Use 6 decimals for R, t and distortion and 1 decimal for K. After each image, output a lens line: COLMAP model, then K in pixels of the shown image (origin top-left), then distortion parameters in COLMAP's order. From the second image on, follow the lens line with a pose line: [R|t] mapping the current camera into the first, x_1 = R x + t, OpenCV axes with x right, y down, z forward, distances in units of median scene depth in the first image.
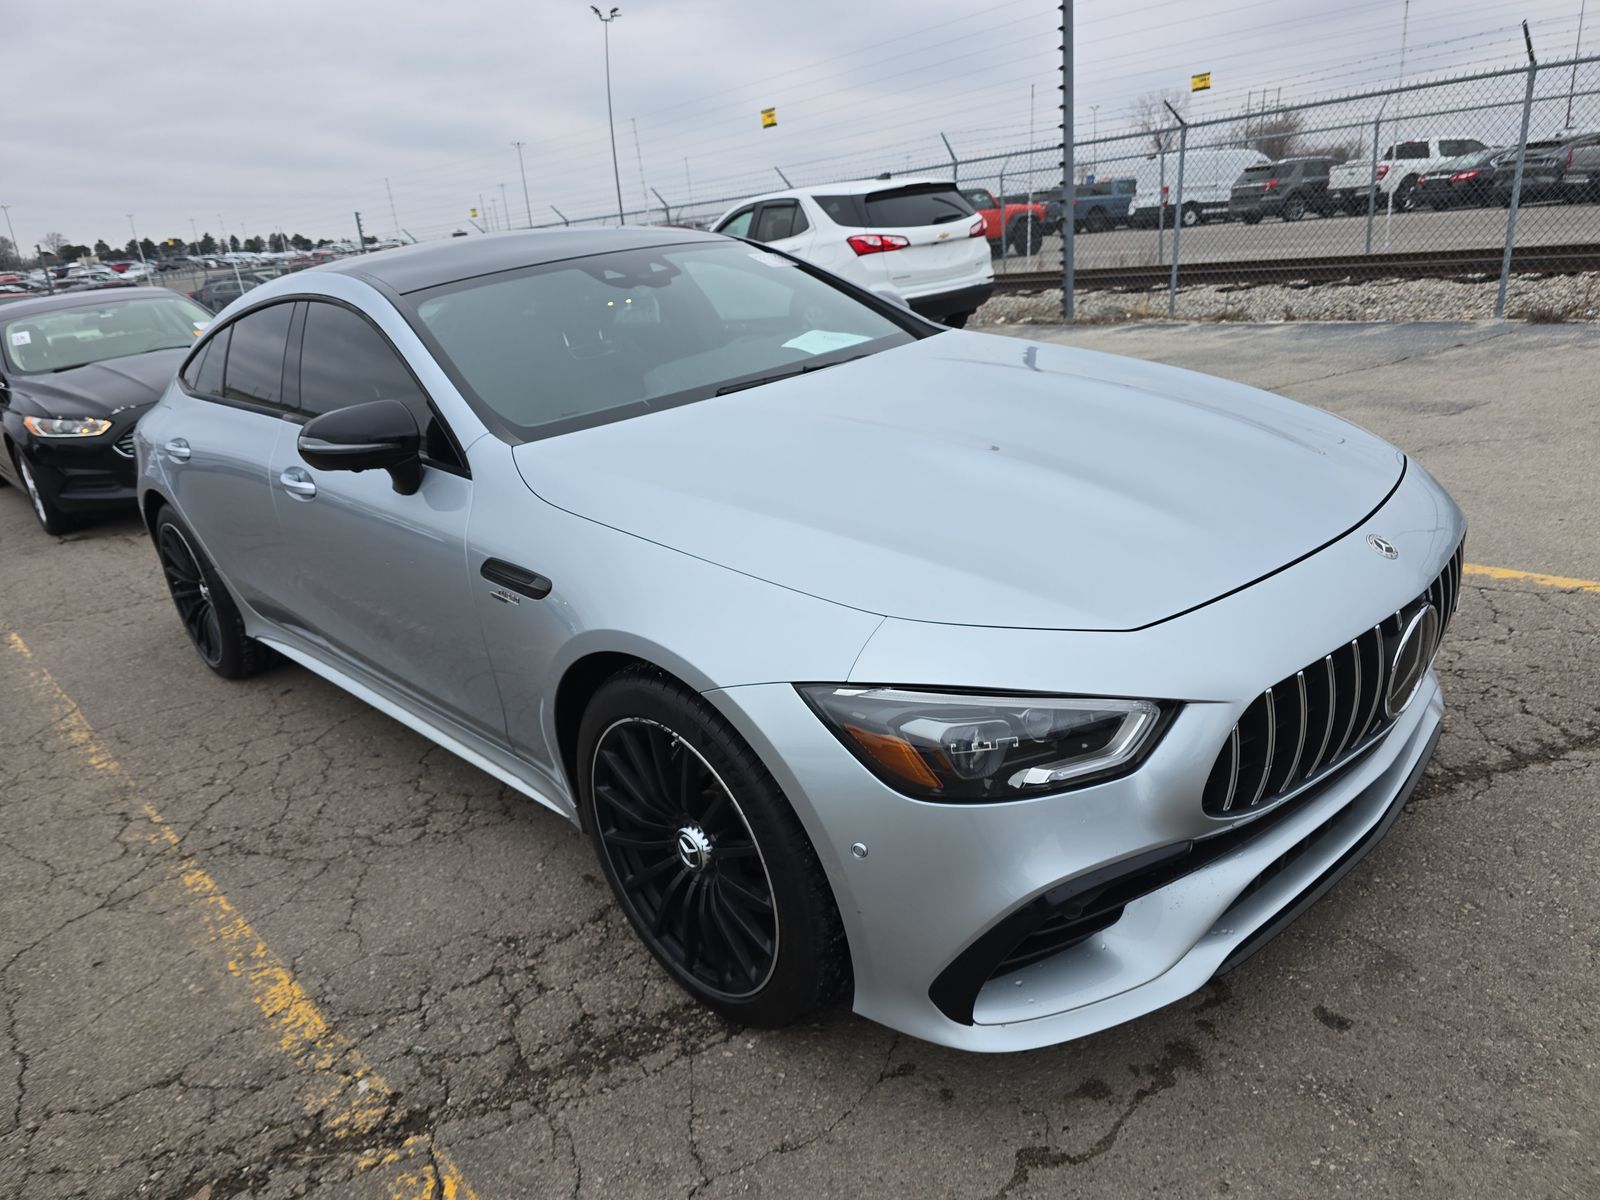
lens RADIAL K [[1070.6, 0, 792.6], [0, 1070.6, 595.1], [0, 0, 1]] dist [0.055088, -0.050397]
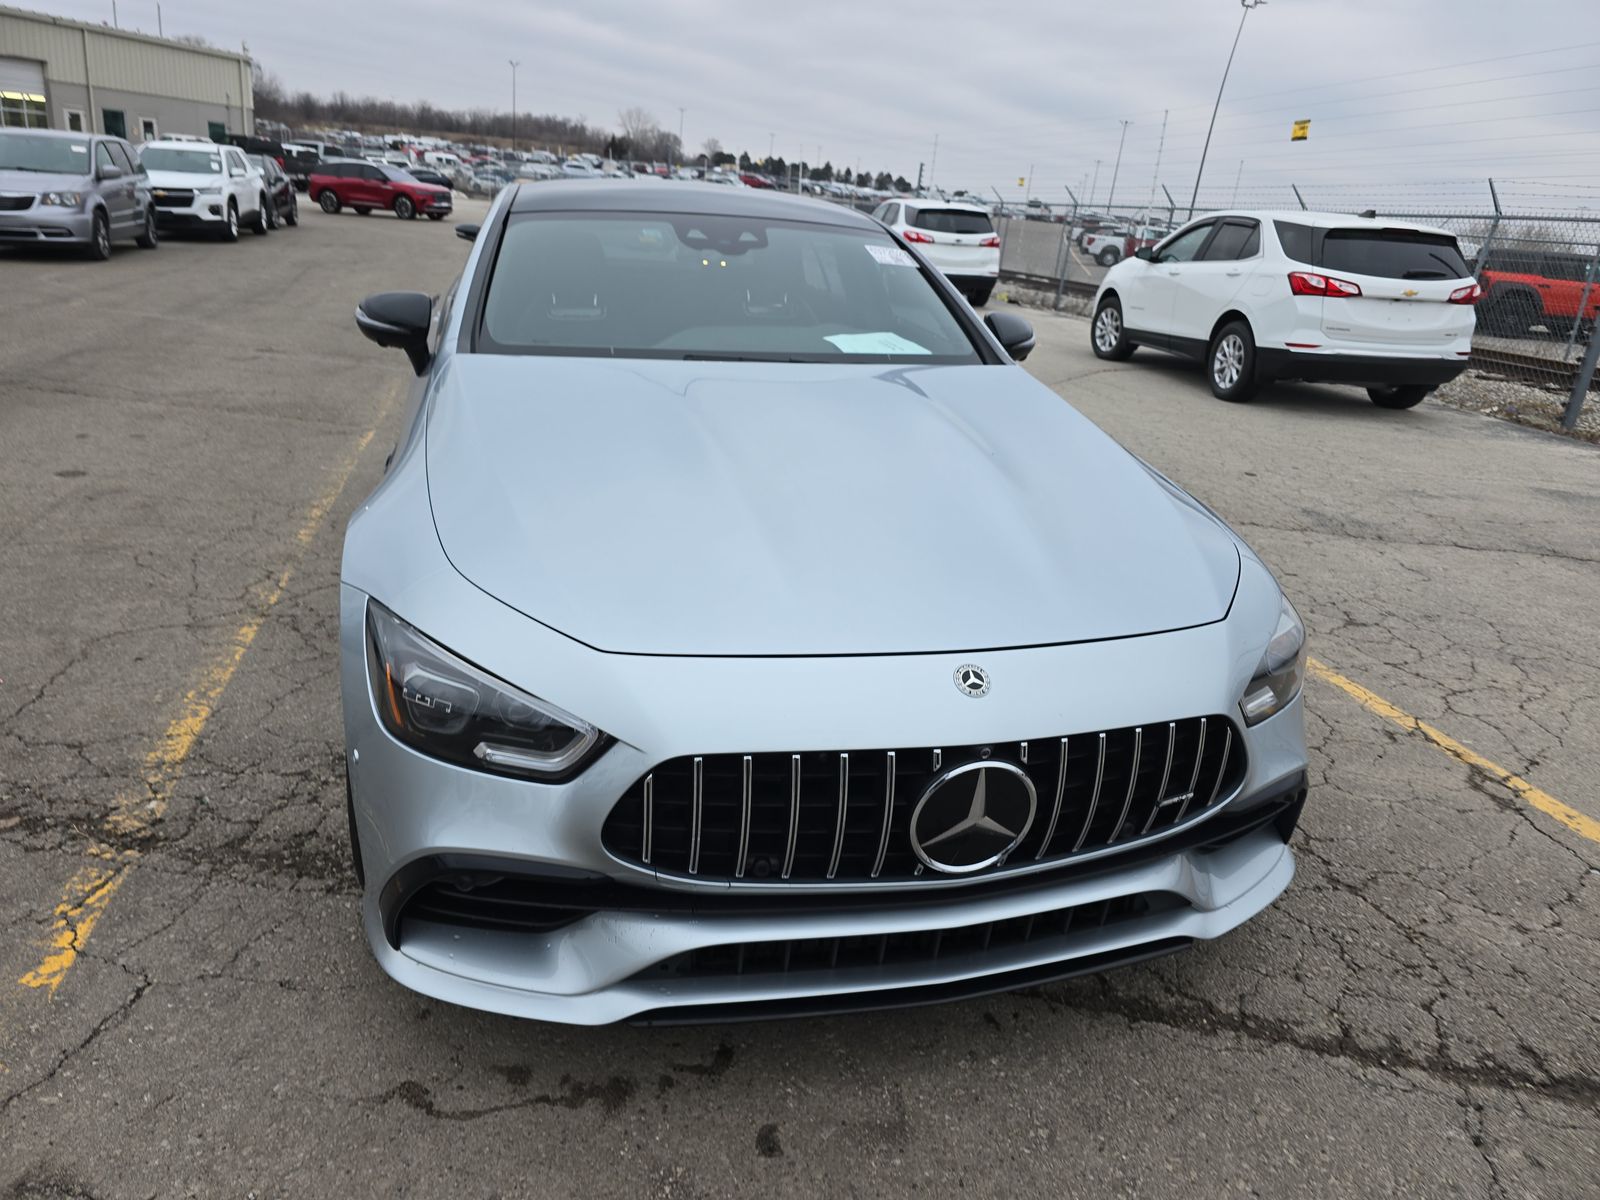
lens RADIAL K [[1070.6, 0, 792.6], [0, 1070.6, 595.1], [0, 0, 1]] dist [0.055088, -0.050397]
pose [[0.860965, 0.326367, -0.390160, 0.462263], [-0.318594, 0.943931, 0.086555, -0.087739], [0.396533, 0.049782, 0.916670, 0.087115]]
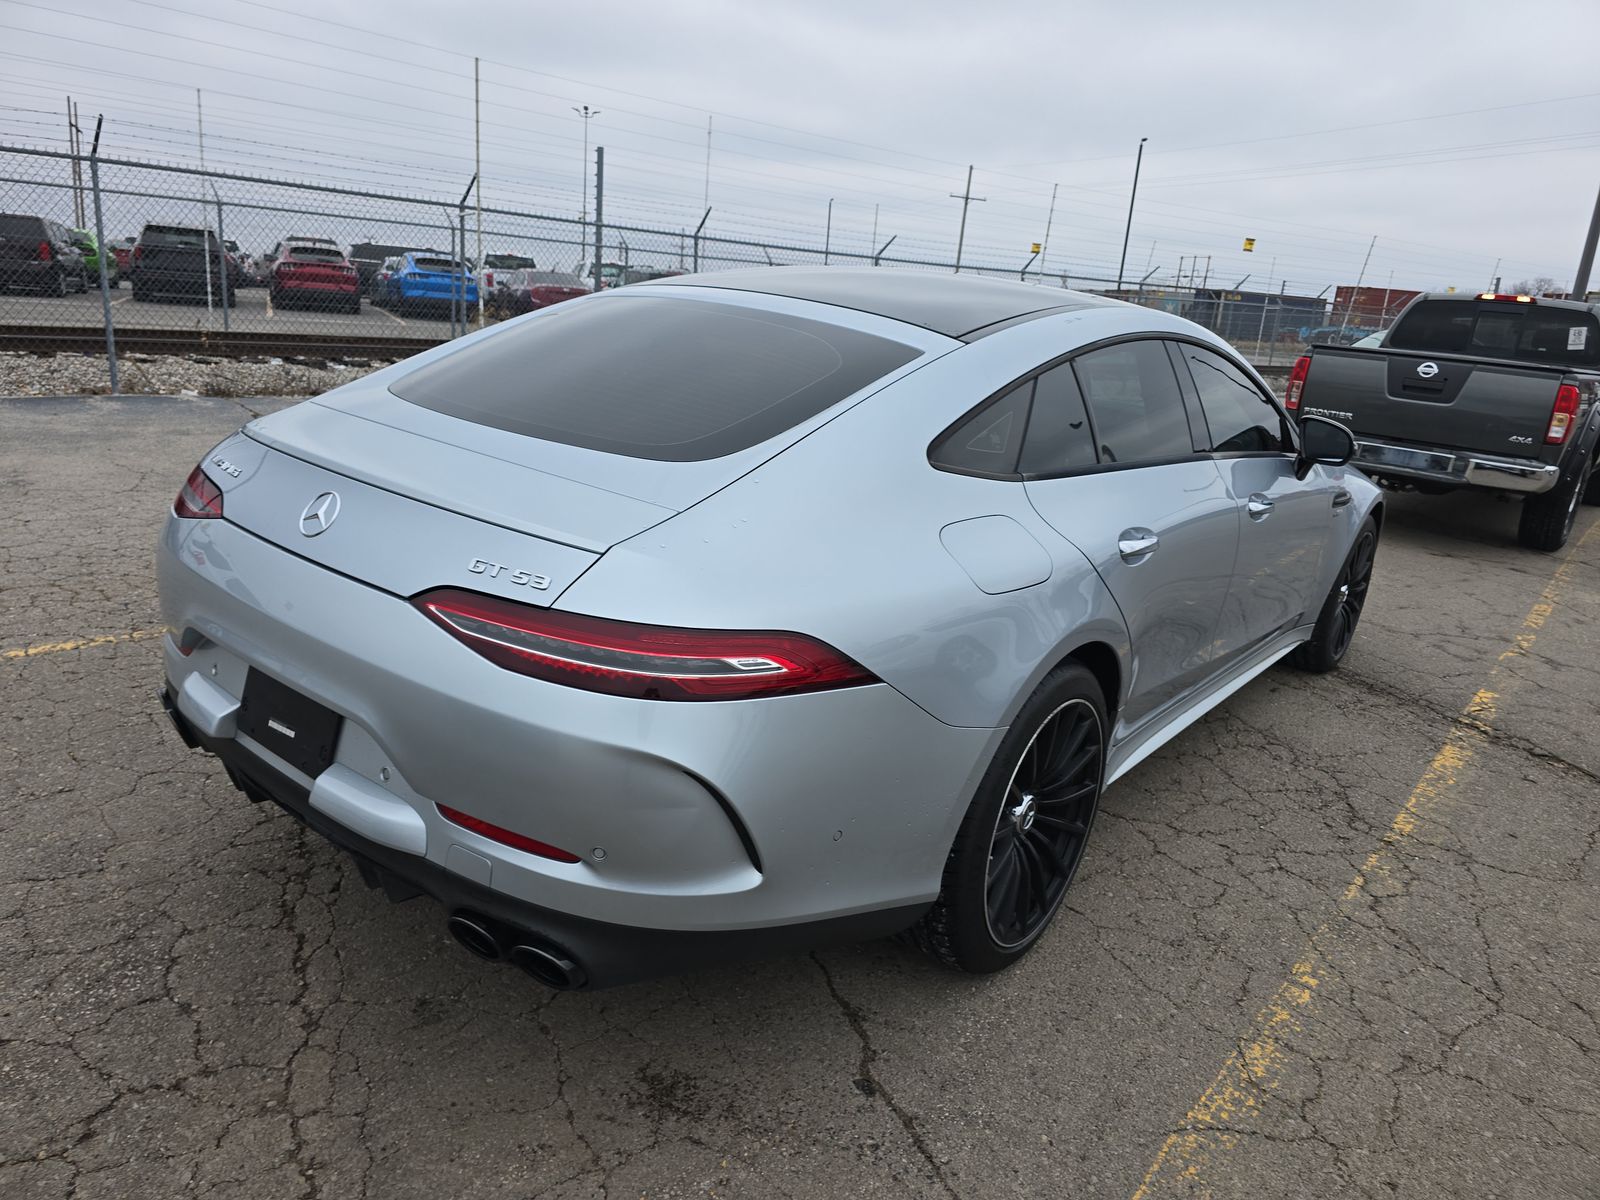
lens RADIAL K [[1088.8, 0, 800.6], [0, 1088.8, 609.9], [0, 0, 1]] dist [0.055372, -0.045878]
pose [[-0.157807, -0.182975, 0.970370, -1.506234], [0.258763, 0.940680, 0.219459, -0.372002], [-0.952963, 0.285728, -0.101098, 1.616655]]
